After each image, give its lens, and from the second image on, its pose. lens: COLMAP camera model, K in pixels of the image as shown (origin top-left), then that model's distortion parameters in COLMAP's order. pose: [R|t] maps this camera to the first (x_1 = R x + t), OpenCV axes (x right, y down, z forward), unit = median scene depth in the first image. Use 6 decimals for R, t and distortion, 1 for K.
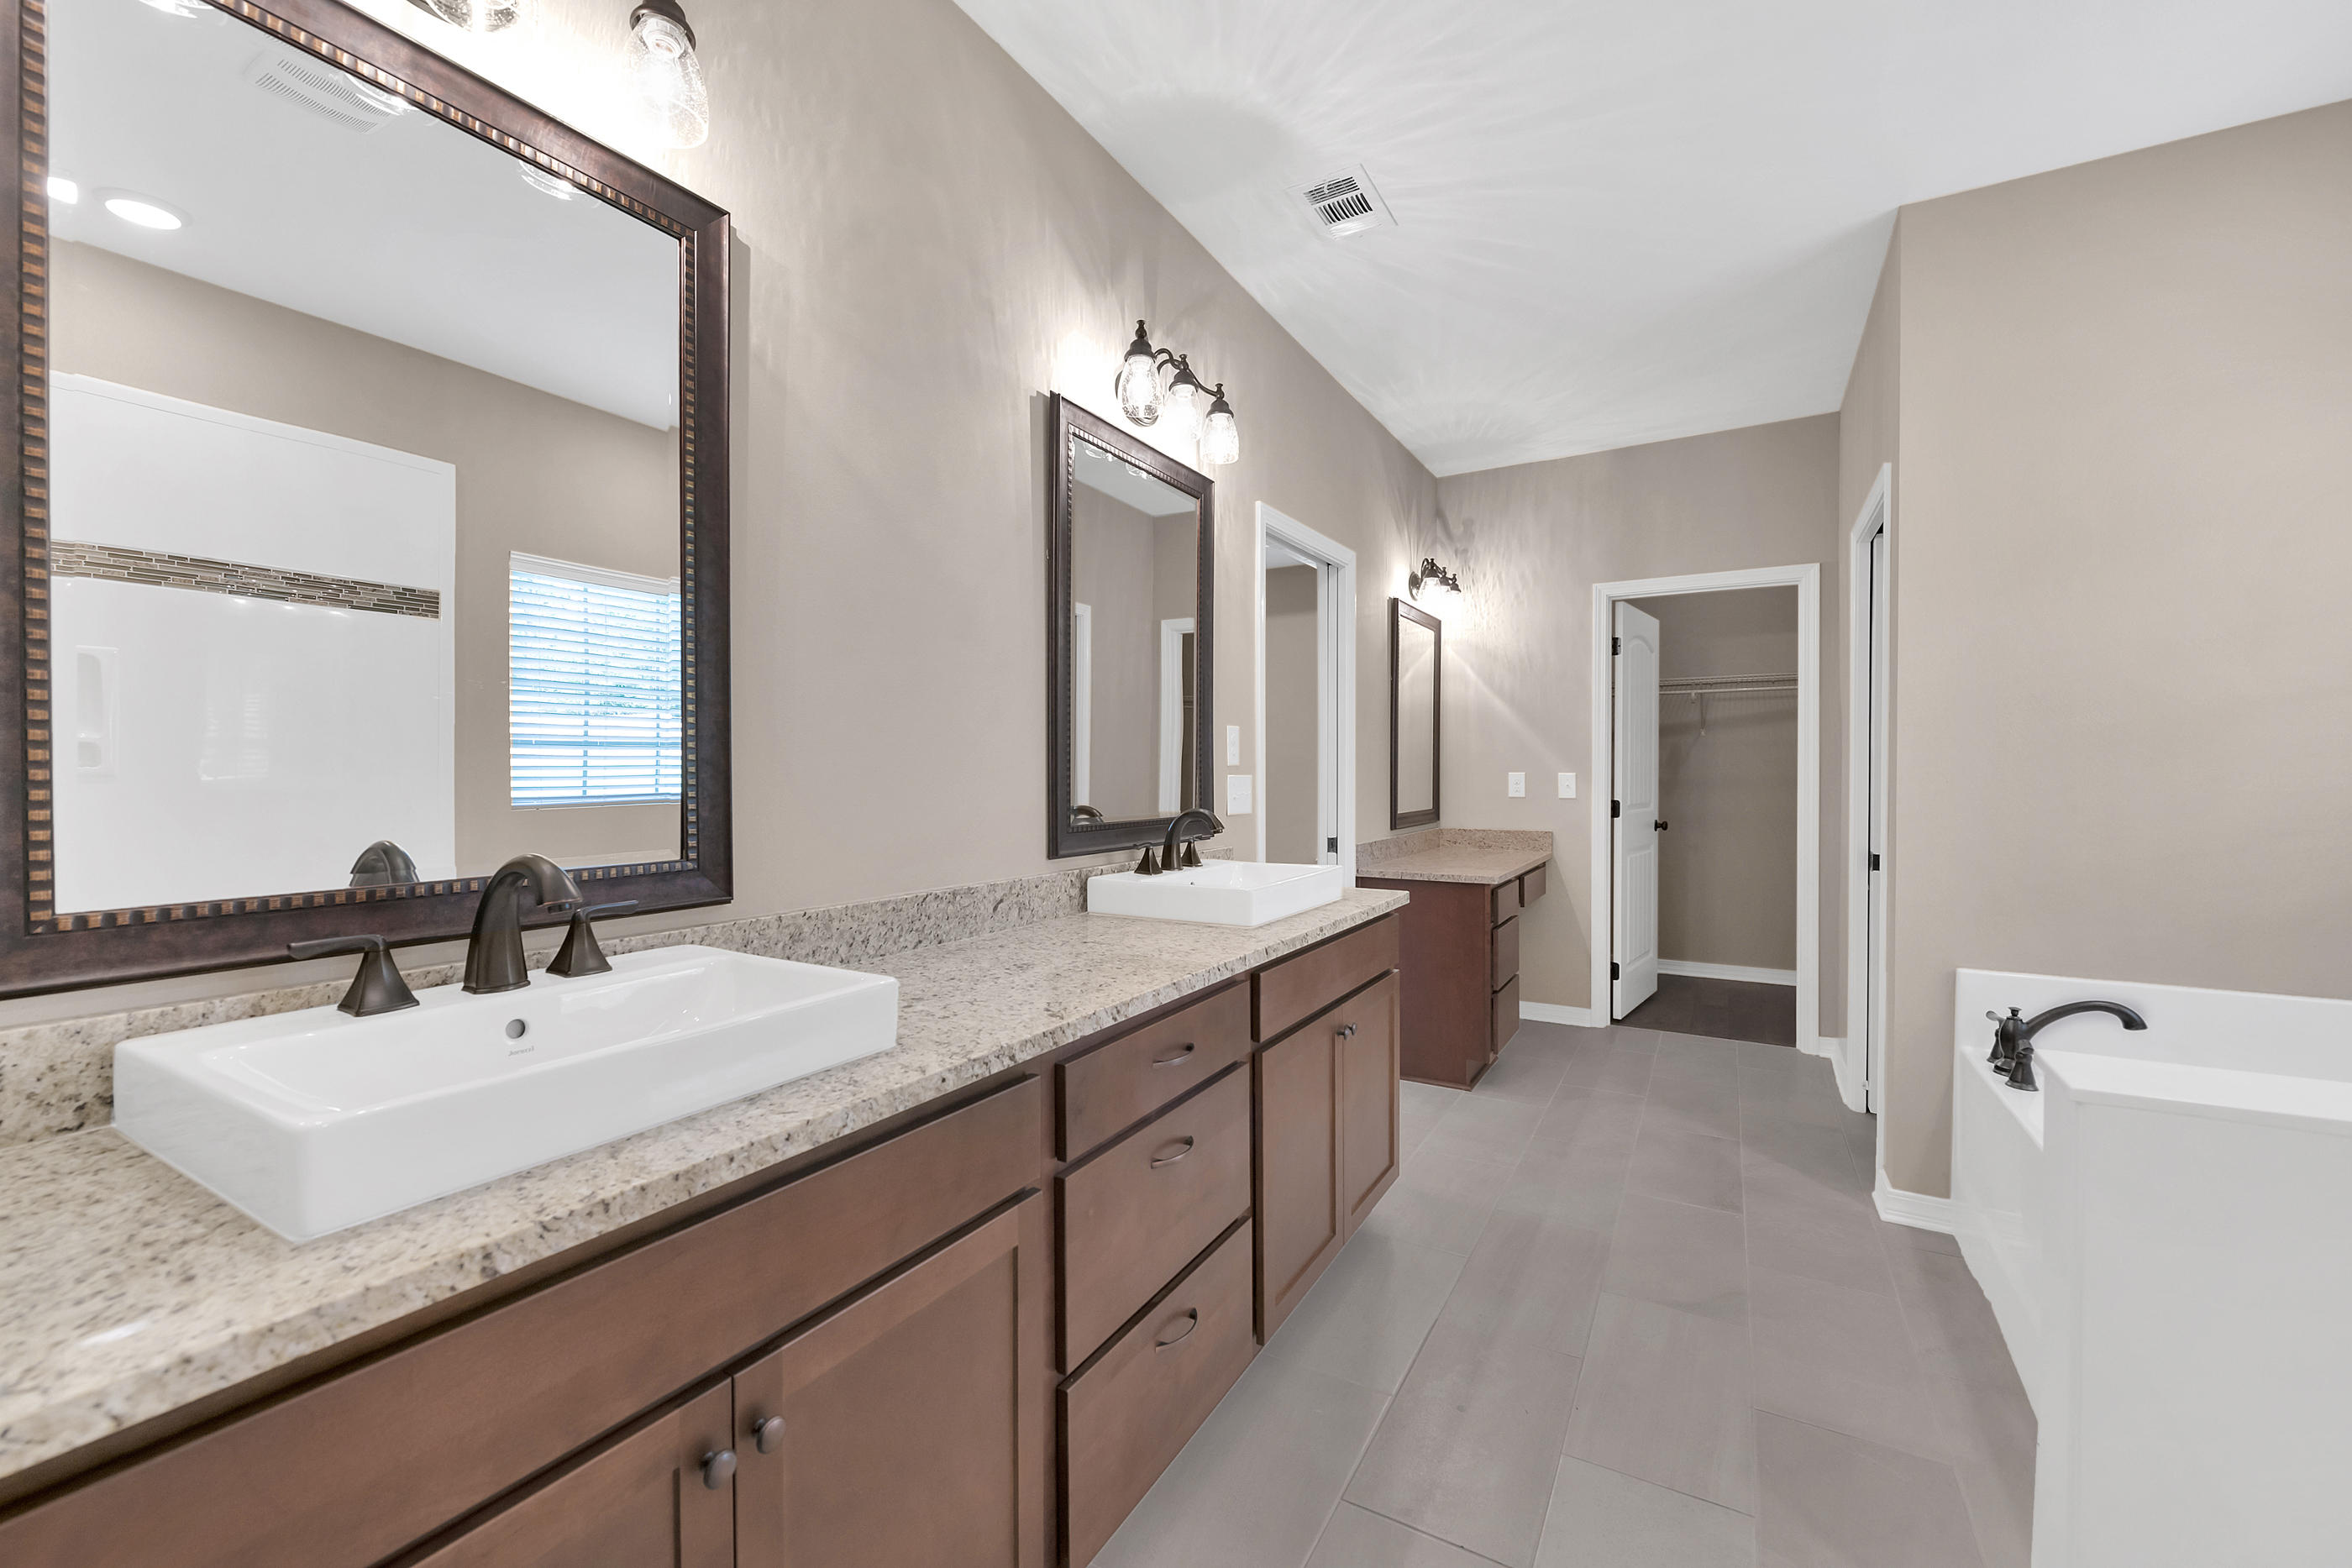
lens RADIAL K [[940.5, 0, 1176.0], [0, 940.5, 784.0], [0, 0, 1]] dist [-0.000294, 0.000010]
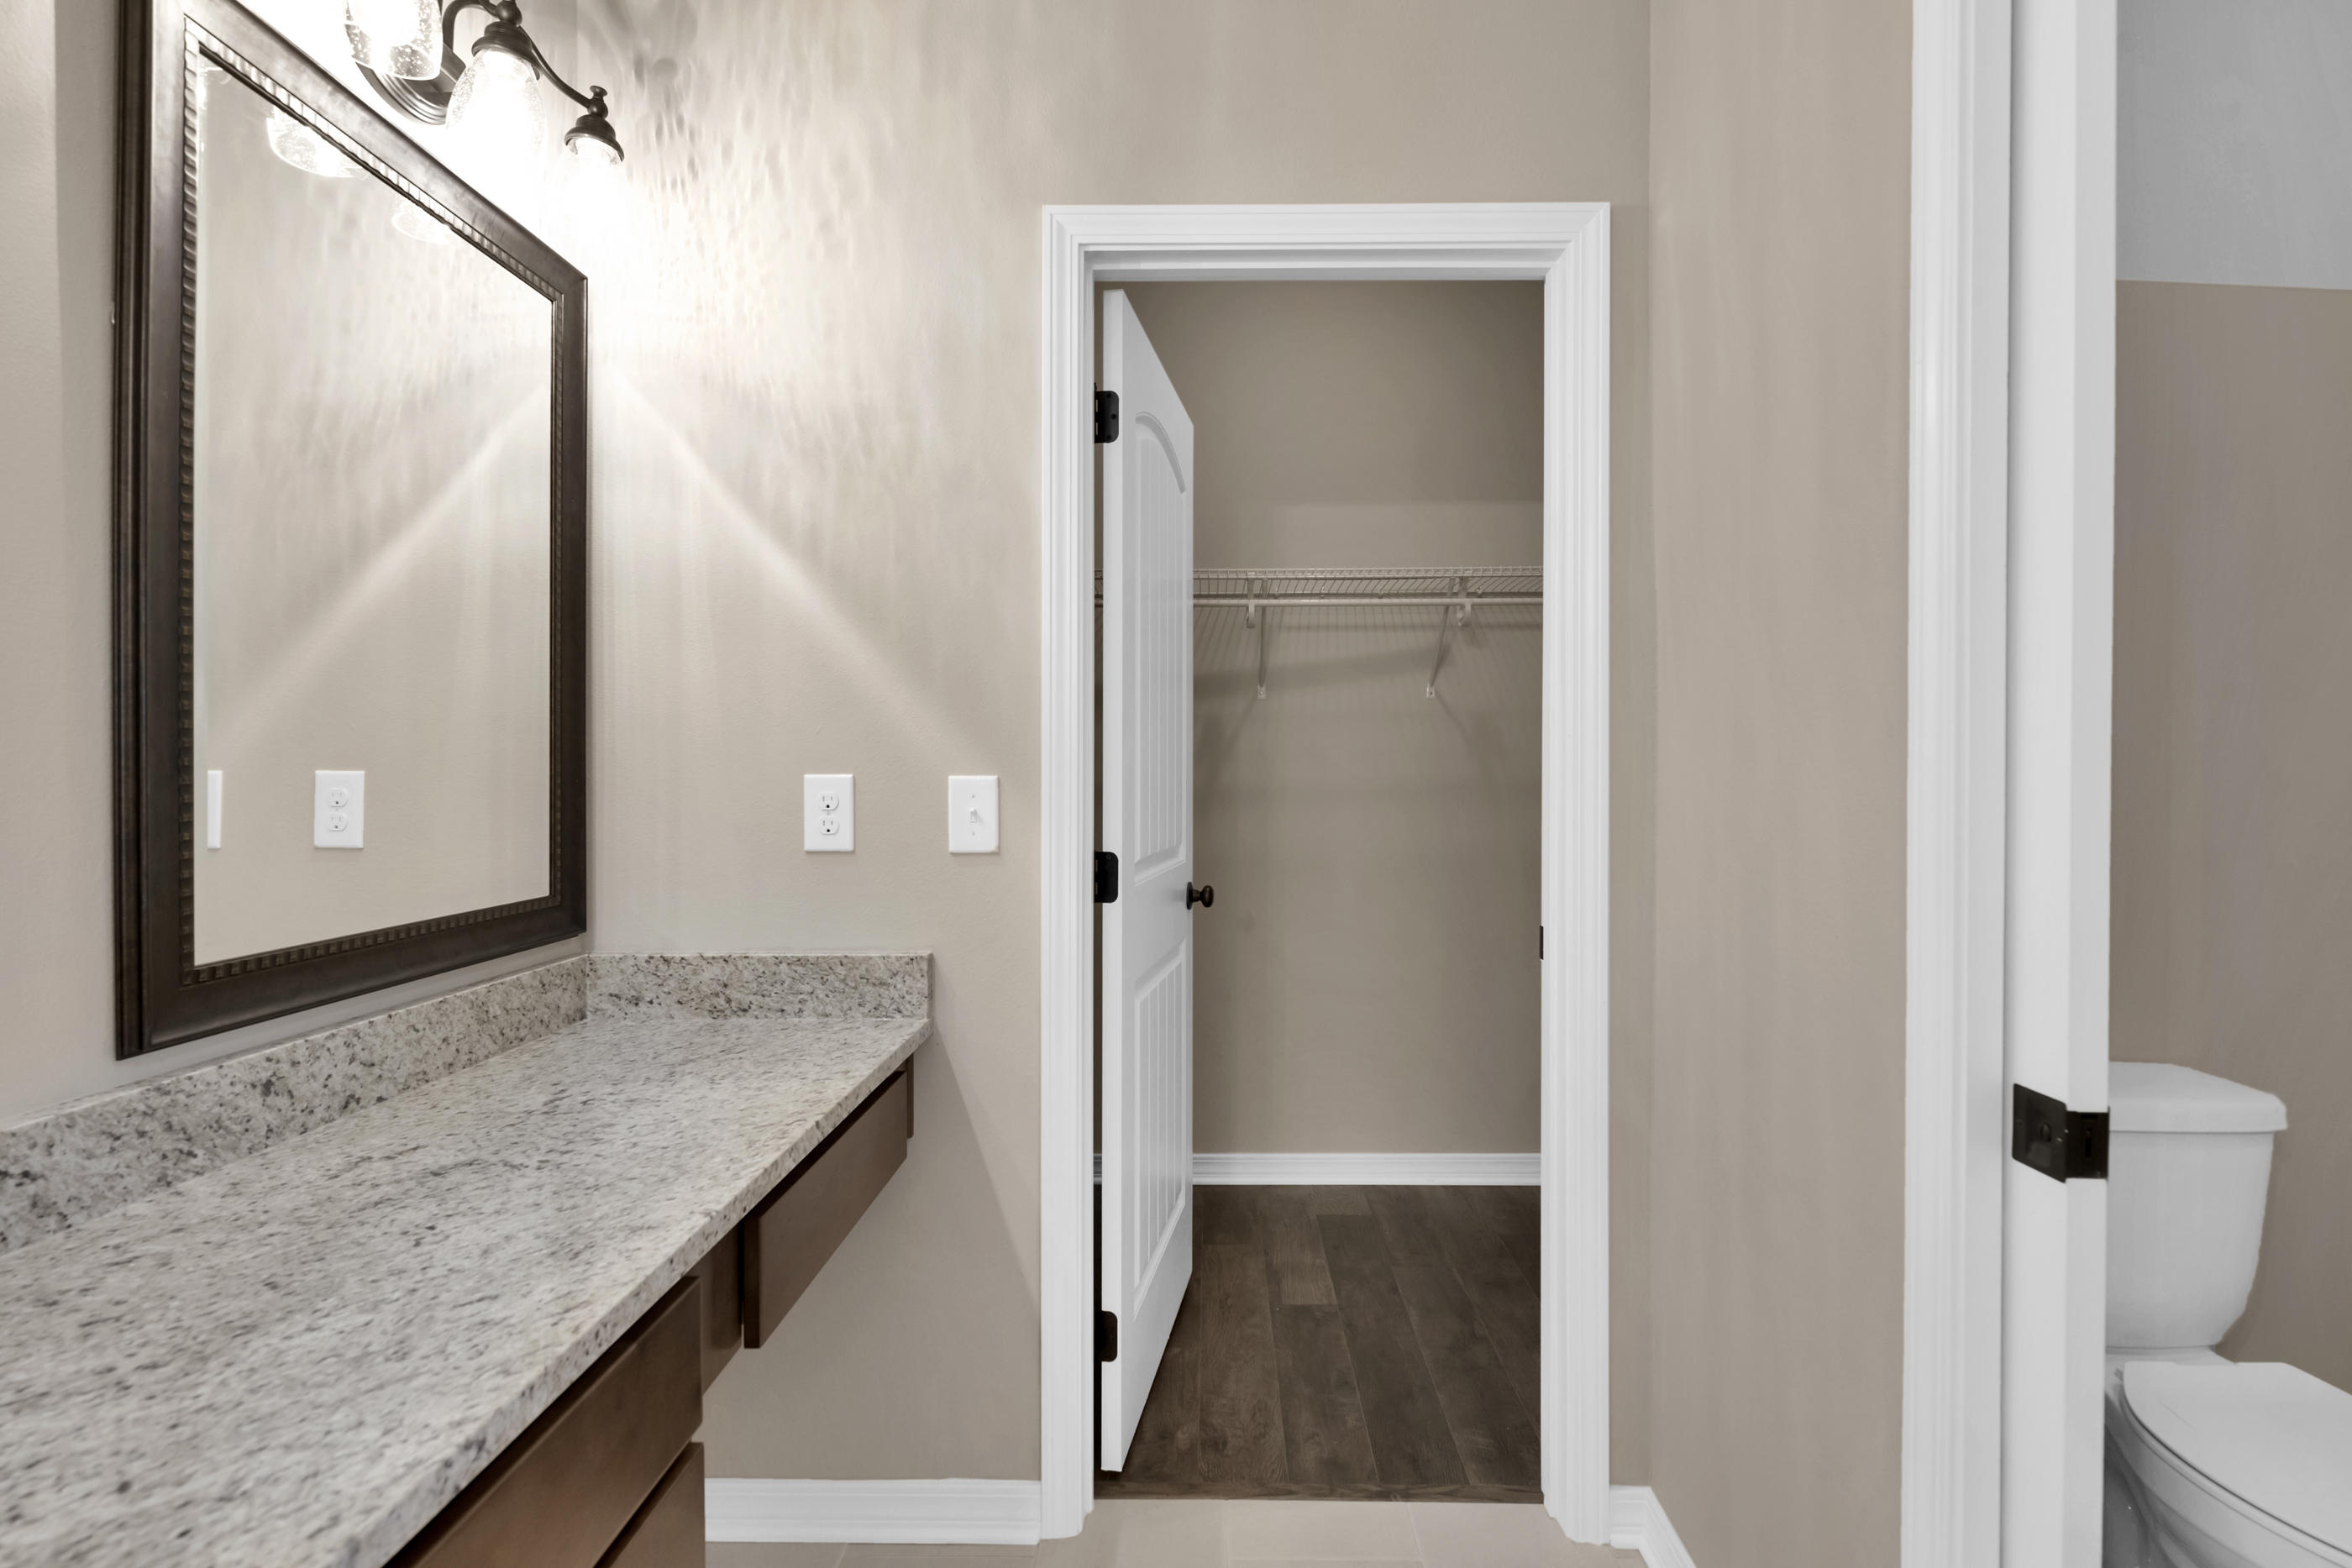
lens RADIAL K [[1156.8, 0, 1176.0], [0, 1156.8, 784.0], [0, 0, 1]] dist [0.000320, -0.000040]
pose [[0.874679, -0.002942, 0.484694, 0.276081], [0.003672, 0.999993, -0.000557, -0.008330], [-0.484689, 0.002267, 0.874684, 0.598424]]
